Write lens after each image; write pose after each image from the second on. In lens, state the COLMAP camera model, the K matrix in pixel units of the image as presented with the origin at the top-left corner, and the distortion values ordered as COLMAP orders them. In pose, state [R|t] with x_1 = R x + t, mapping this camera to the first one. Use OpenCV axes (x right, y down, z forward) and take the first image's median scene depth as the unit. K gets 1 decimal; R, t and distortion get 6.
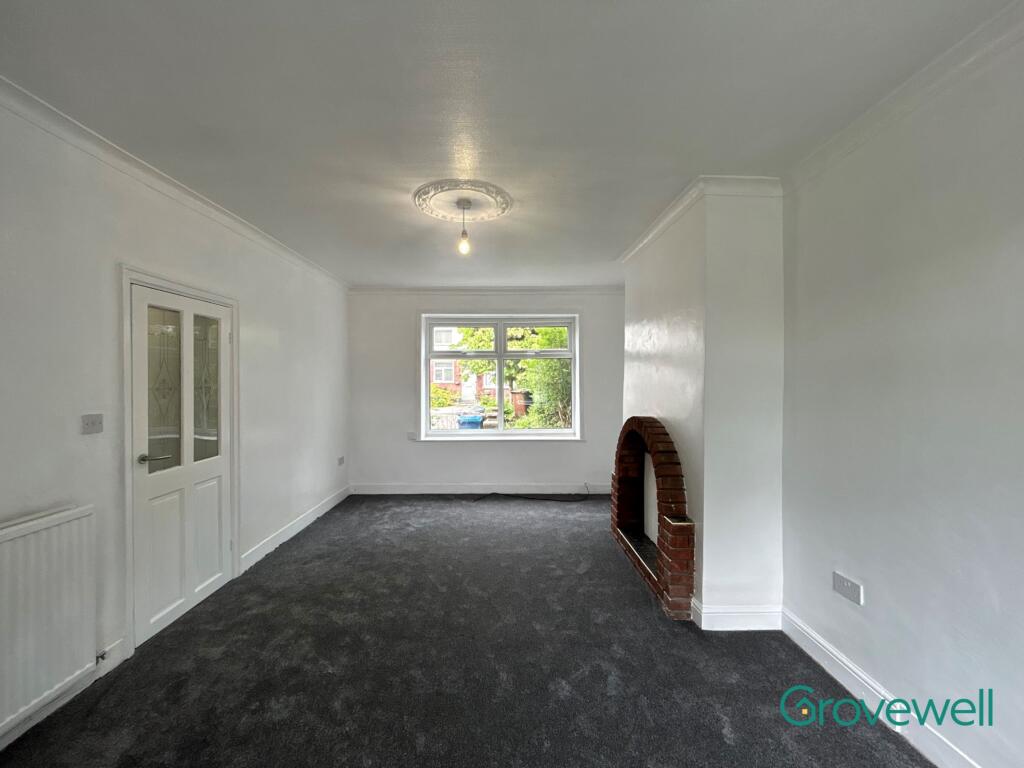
lens RADIAL K [[415.0, 0, 513.5], [0, 415.0, 383.0], [0, 0, 1]] dist [-0.002586, 0.000181]
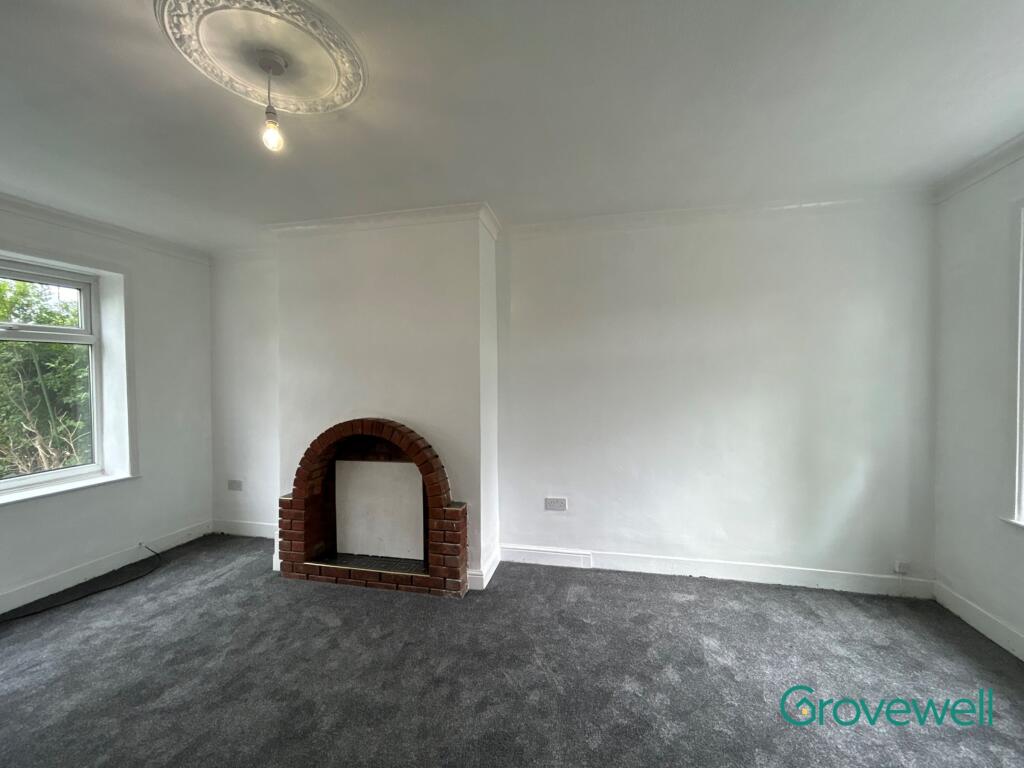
lens RADIAL K [[415.0, 0, 513.5], [0, 415.0, 383.0], [0, 0, 1]] dist [-0.002586, 0.000181]
pose [[0.233329, -0.015790, 0.972270, -0.366092], [0.017554, 0.999774, 0.012024, -0.001772], [-0.972239, 0.014262, 0.233553, 0.349179]]
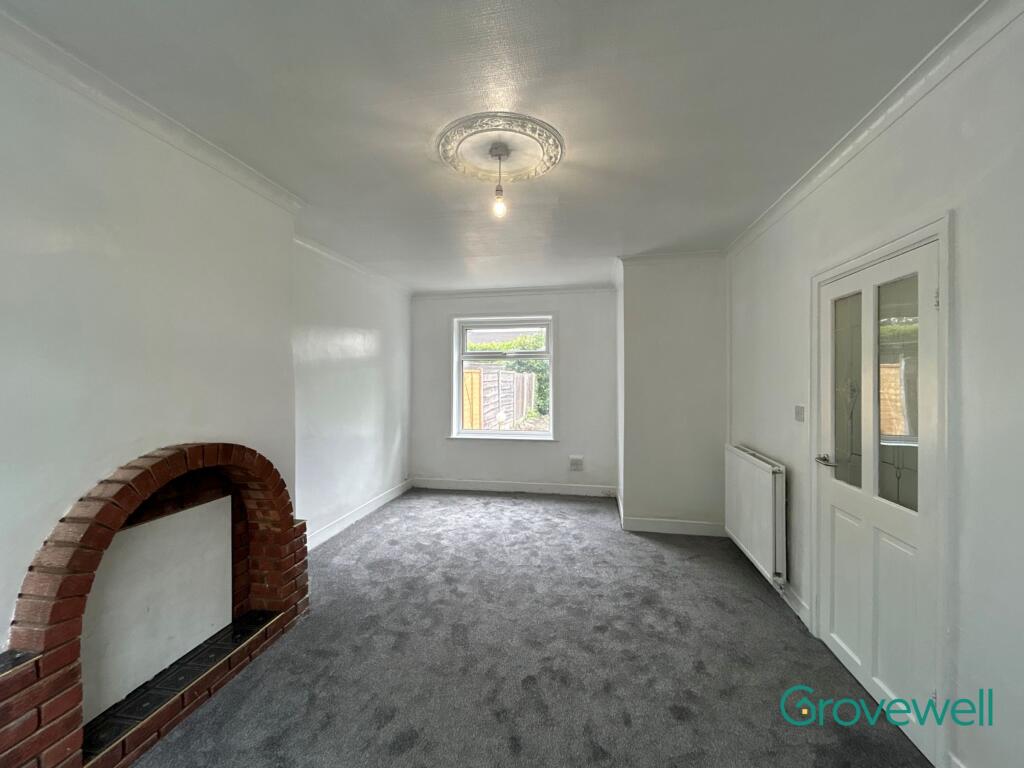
lens RADIAL K [[415.0, 0, 513.5], [0, 415.0, 383.0], [0, 0, 1]] dist [-0.002586, 0.000181]
pose [[-0.979996, 0.003559, 0.198984, -0.183975], [0.008419, 0.999686, 0.023585, -0.012923], [-0.198838, 0.024788, -0.979719, 1.107694]]
